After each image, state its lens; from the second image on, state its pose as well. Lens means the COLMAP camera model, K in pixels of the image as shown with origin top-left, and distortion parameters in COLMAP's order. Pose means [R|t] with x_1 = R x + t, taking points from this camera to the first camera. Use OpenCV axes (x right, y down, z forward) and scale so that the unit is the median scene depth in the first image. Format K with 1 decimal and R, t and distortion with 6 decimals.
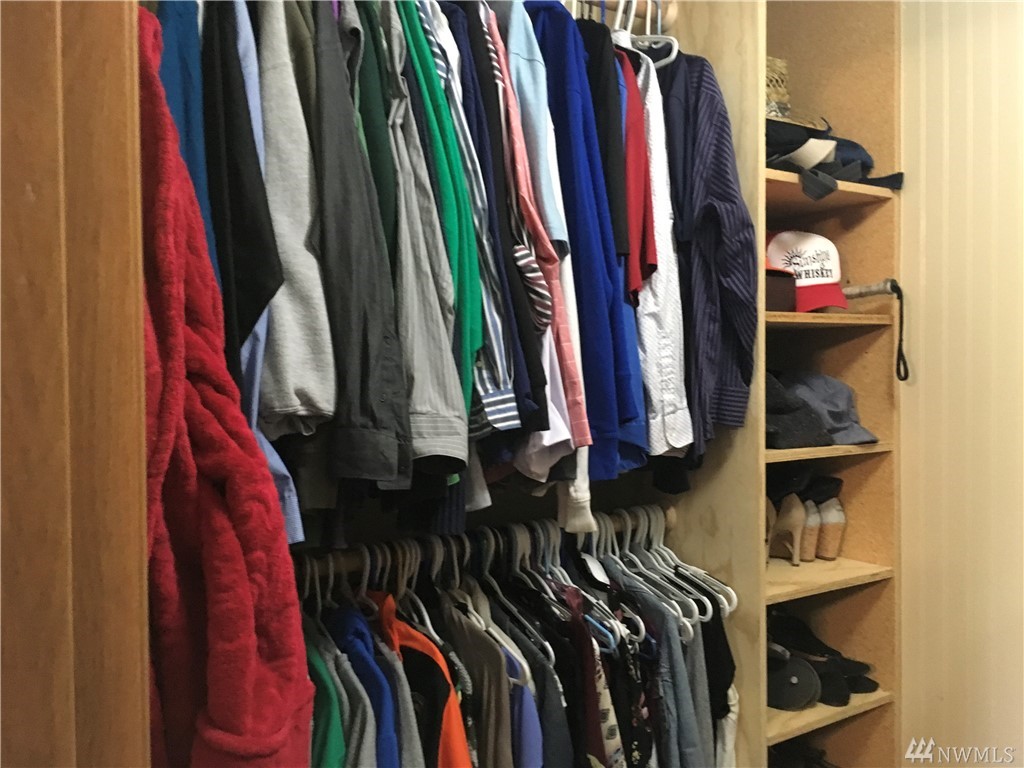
lens RADIAL K [[870.2, 0, 510.2], [0, 870.2, 384.6], [0, 0, 1]] dist [0.073938, -0.102154]
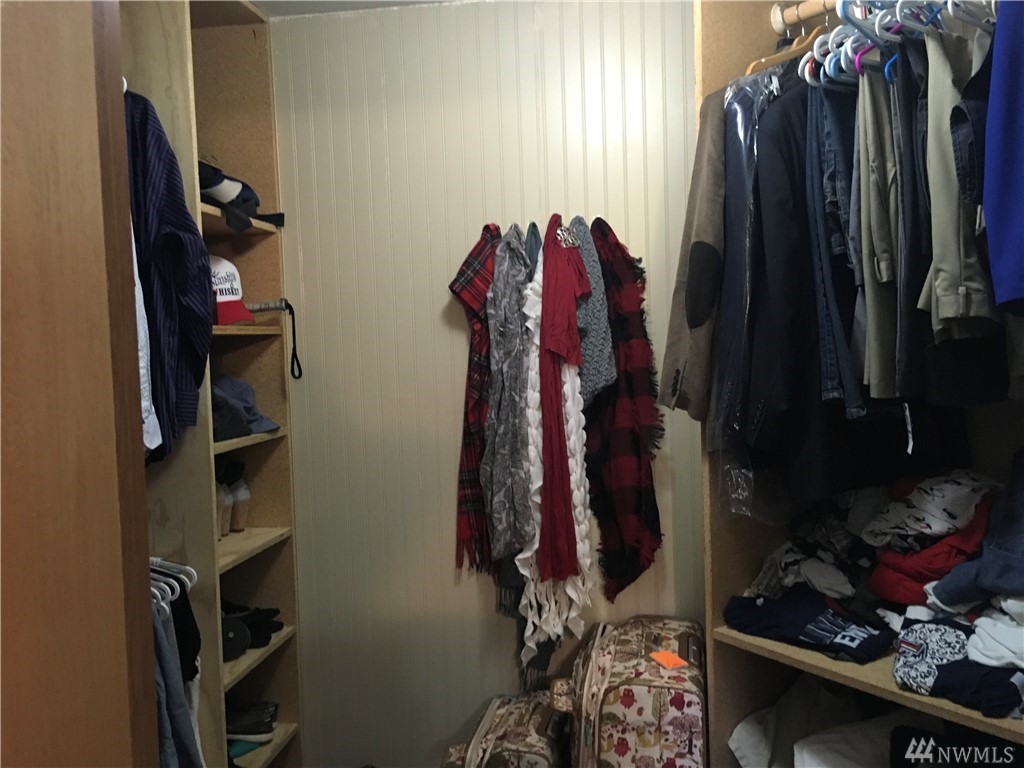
lens RADIAL K [[870.2, 0, 513.3], [0, 870.2, 385.1], [0, 0, 1]] dist [0.073938, -0.102154]
pose [[0.669571, -0.050727, 0.741014, -0.281529], [0.043611, 0.998629, 0.028956, -0.018257], [-0.741467, 0.012928, 0.670865, -0.080056]]
